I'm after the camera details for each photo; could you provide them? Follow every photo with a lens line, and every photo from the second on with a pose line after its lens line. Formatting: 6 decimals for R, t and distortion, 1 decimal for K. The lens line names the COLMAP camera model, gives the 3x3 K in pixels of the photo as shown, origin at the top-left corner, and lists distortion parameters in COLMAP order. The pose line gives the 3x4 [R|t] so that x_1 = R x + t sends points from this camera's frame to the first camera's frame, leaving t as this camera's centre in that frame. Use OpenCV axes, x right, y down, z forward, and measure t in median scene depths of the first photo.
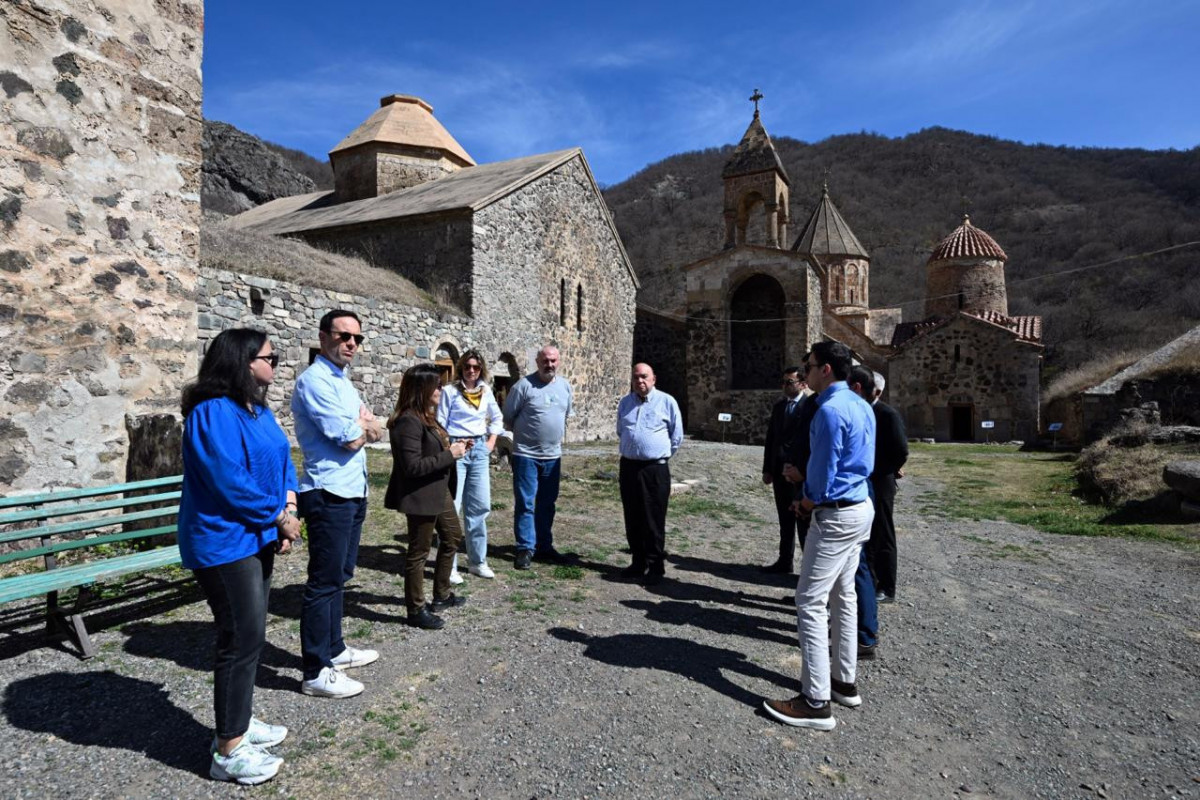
lens RADIAL K [[665.6, 0, 589.1], [0, 665.6, 400.4], [0, 0, 1]] dist [0.003900, -0.001005]
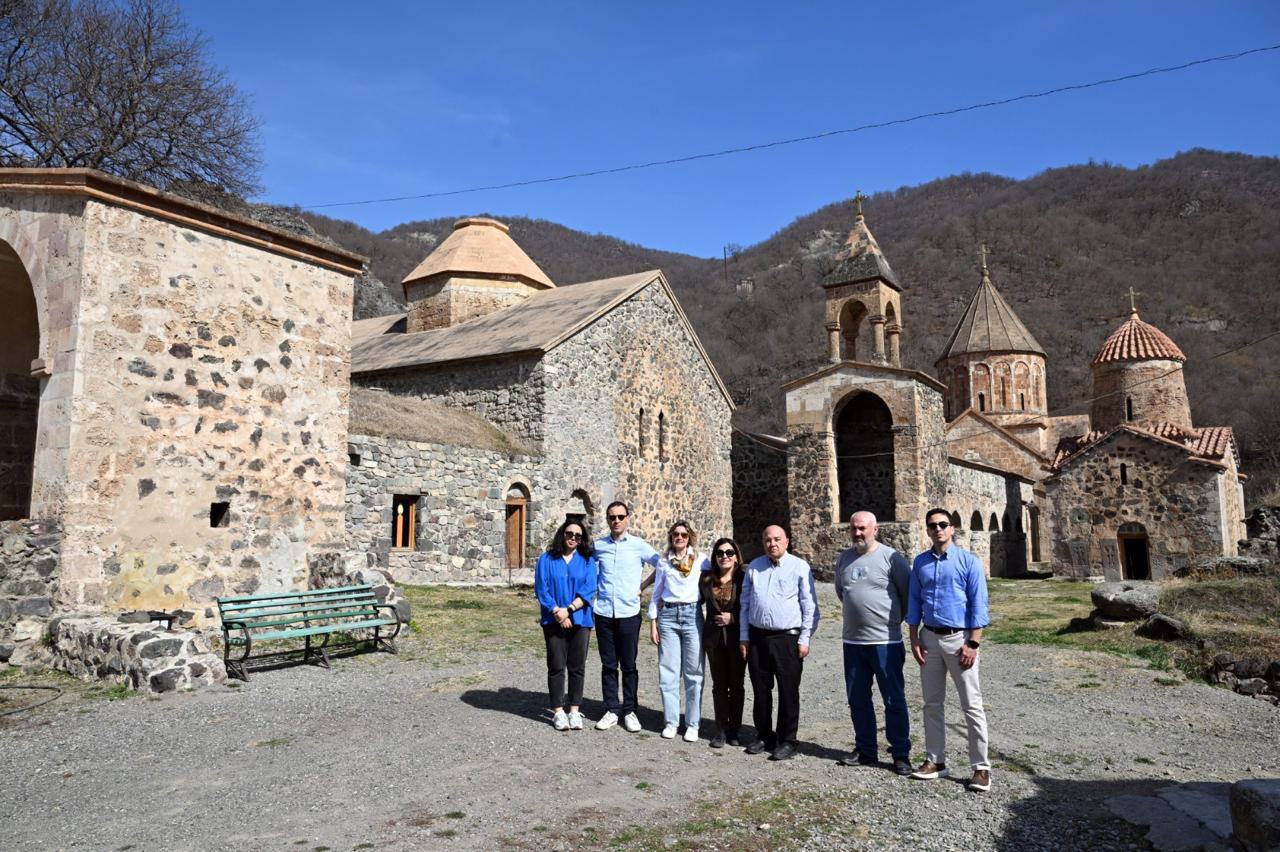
lens RADIAL K [[910.3, 0, 646.8], [0, 910.3, 428.6], [0, 0, 1]] dist [0.003663, 0.000806]
pose [[0.996148, -0.023273, -0.084539, 0.073967], [0.013287, 0.993064, -0.116821, -0.002356], [0.086671, 0.115248, 0.989548, -0.268295]]
